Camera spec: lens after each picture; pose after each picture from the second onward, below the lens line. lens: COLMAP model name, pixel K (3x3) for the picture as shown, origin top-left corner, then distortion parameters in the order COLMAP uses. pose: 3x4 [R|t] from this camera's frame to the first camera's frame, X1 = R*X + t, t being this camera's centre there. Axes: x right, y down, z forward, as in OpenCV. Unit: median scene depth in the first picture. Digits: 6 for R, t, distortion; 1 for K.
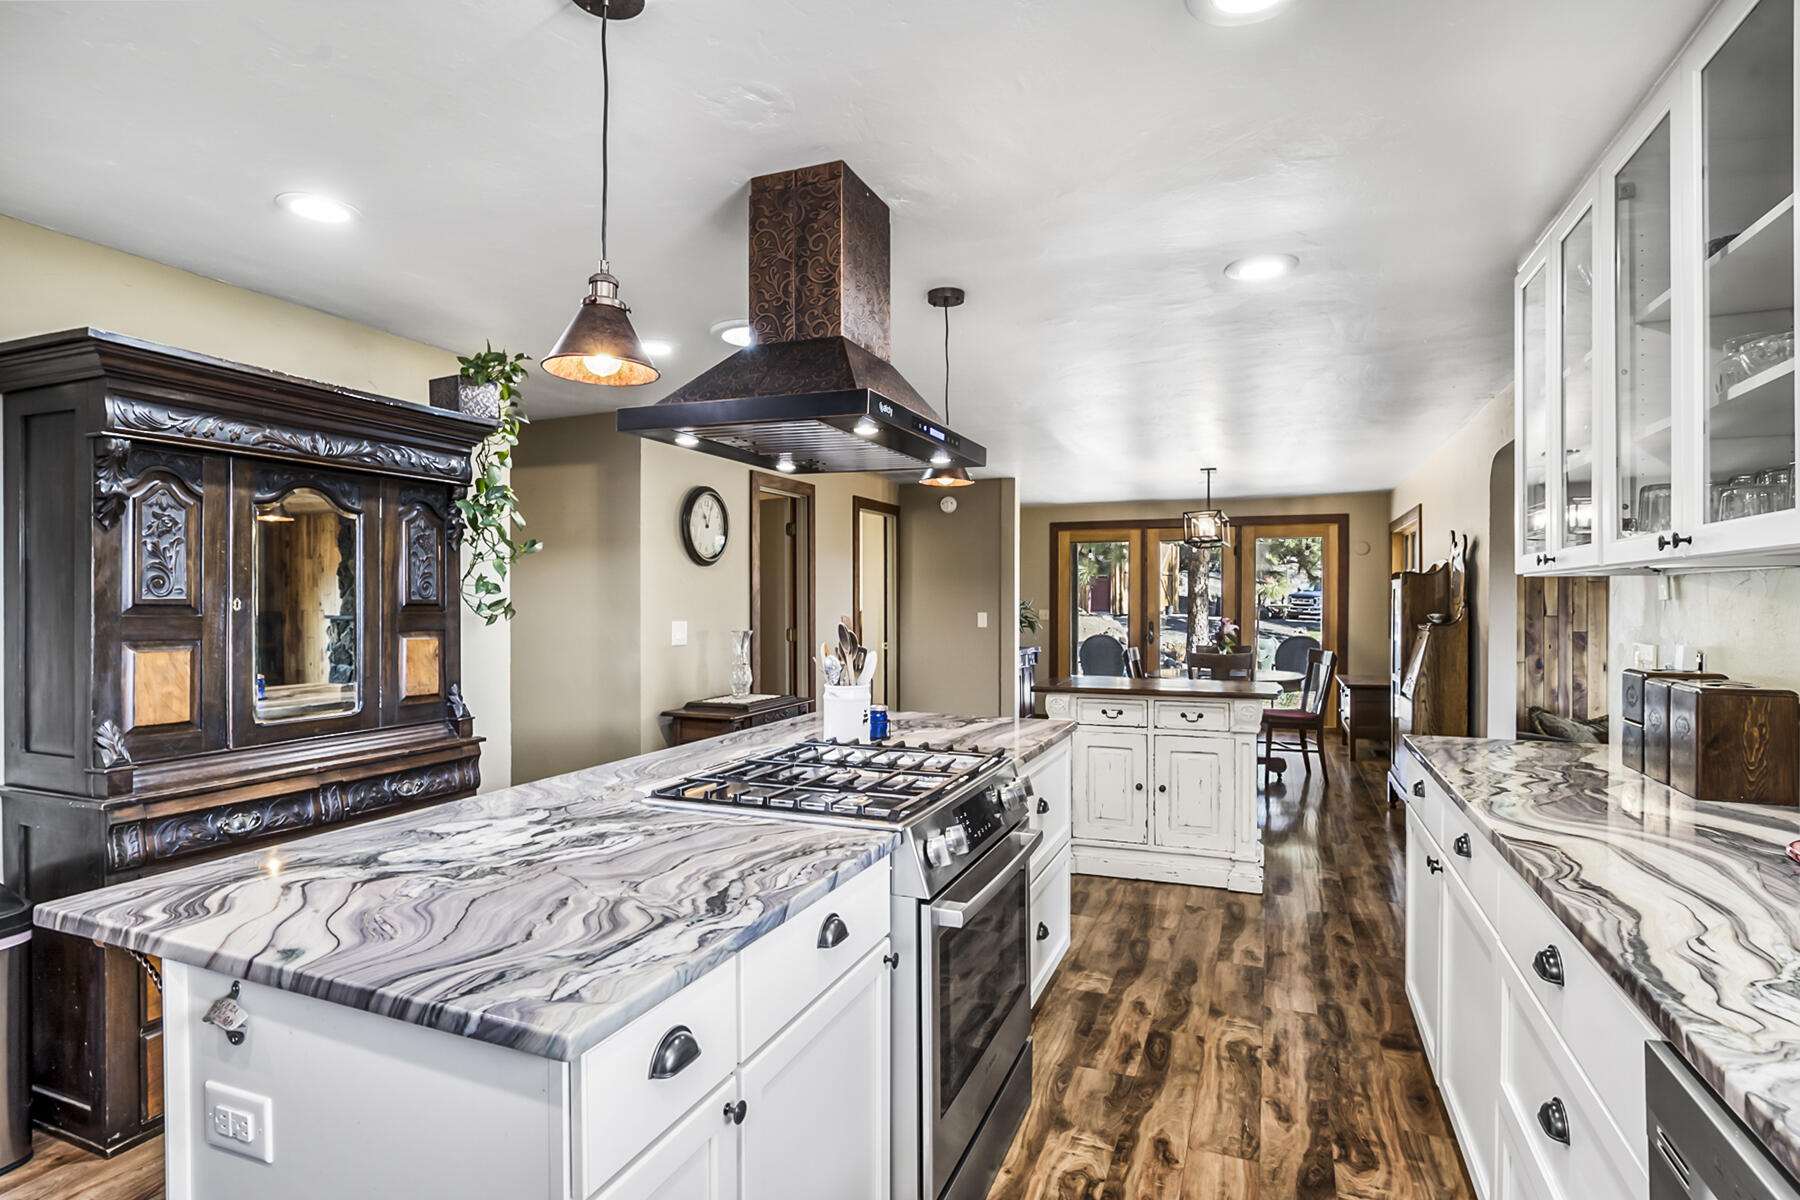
lens RADIAL K [[911.1, 0, 897.7], [0, 911.1, 606.1], [0, 0, 1]] dist [-0.016792, 0.007019]
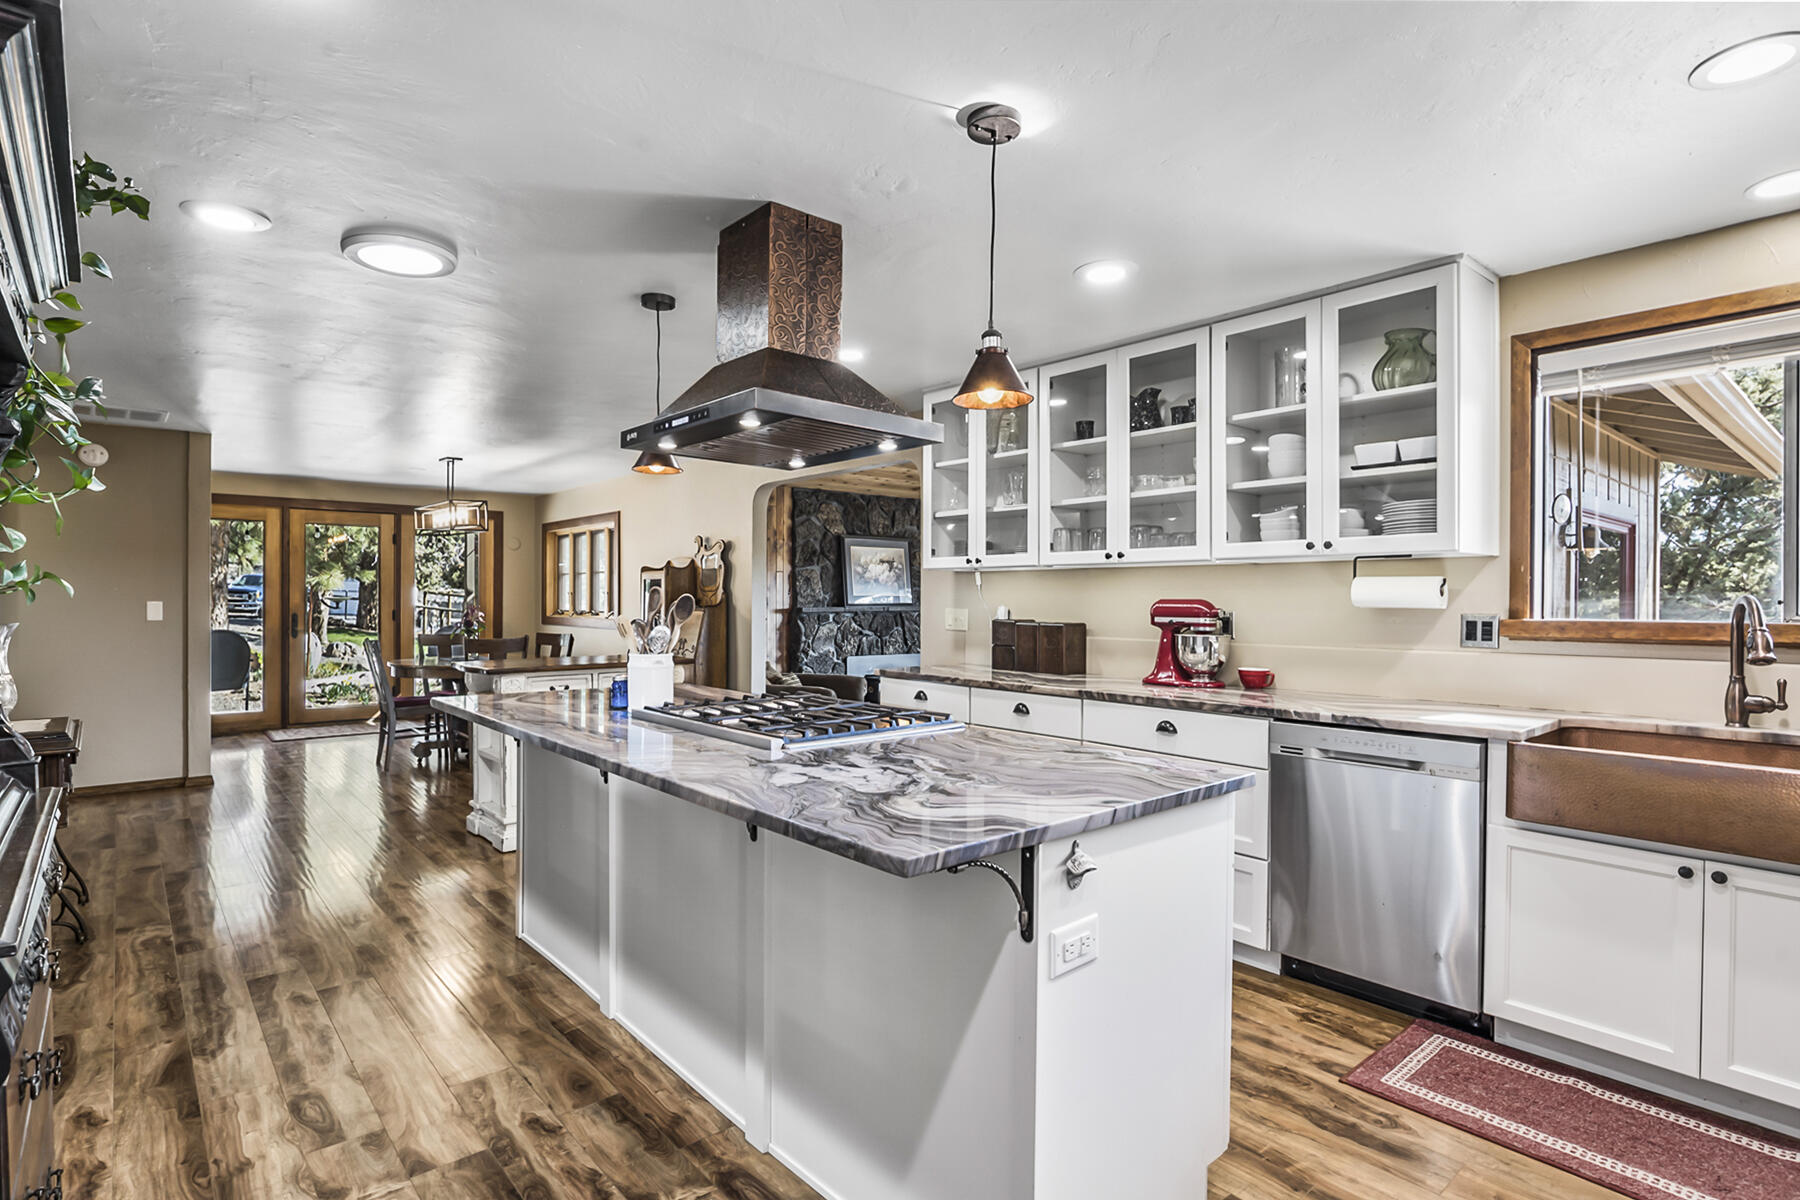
lens RADIAL K [[911.1, 0, 901.7], [0, 911.1, 604.4], [0, 0, 1]] dist [-0.016792, 0.007019]
pose [[0.449767, -0.004114, 0.893136, -0.340786], [0.002880, 0.999991, 0.003156, 0.010155], [-0.893141, 0.001153, 0.449775, 0.103823]]
